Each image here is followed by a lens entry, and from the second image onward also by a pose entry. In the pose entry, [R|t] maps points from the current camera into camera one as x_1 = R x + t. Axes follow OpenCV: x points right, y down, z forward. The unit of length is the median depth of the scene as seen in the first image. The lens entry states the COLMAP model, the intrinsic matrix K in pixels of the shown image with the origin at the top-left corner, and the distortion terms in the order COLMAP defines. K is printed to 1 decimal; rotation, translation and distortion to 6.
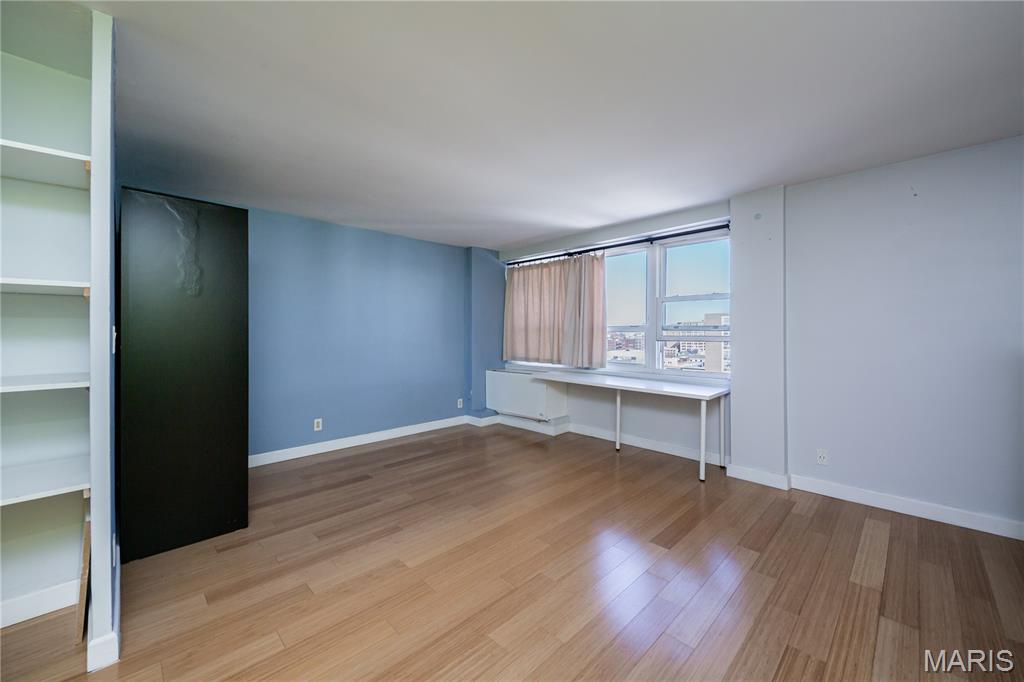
lens RADIAL K [[391.2, 0, 516.9], [0, 391.2, 336.8], [0, 0, 1]] dist [0.003414, 0.000017]
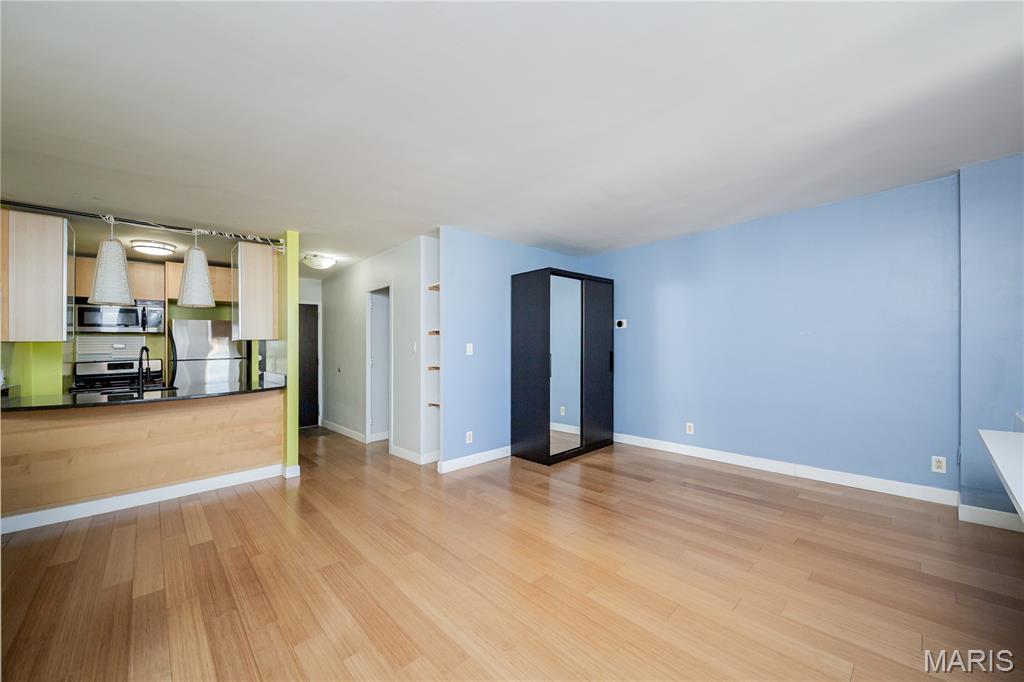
lens RADIAL K [[391.2, 0, 516.9], [0, 391.2, 336.8], [0, 0, 1]] dist [0.003414, 0.000017]
pose [[-0.032181, -0.021568, -0.999249, 0.585881], [0.013635, 0.999665, -0.022016, -0.004796], [0.999389, -0.014333, -0.031876, 0.596002]]
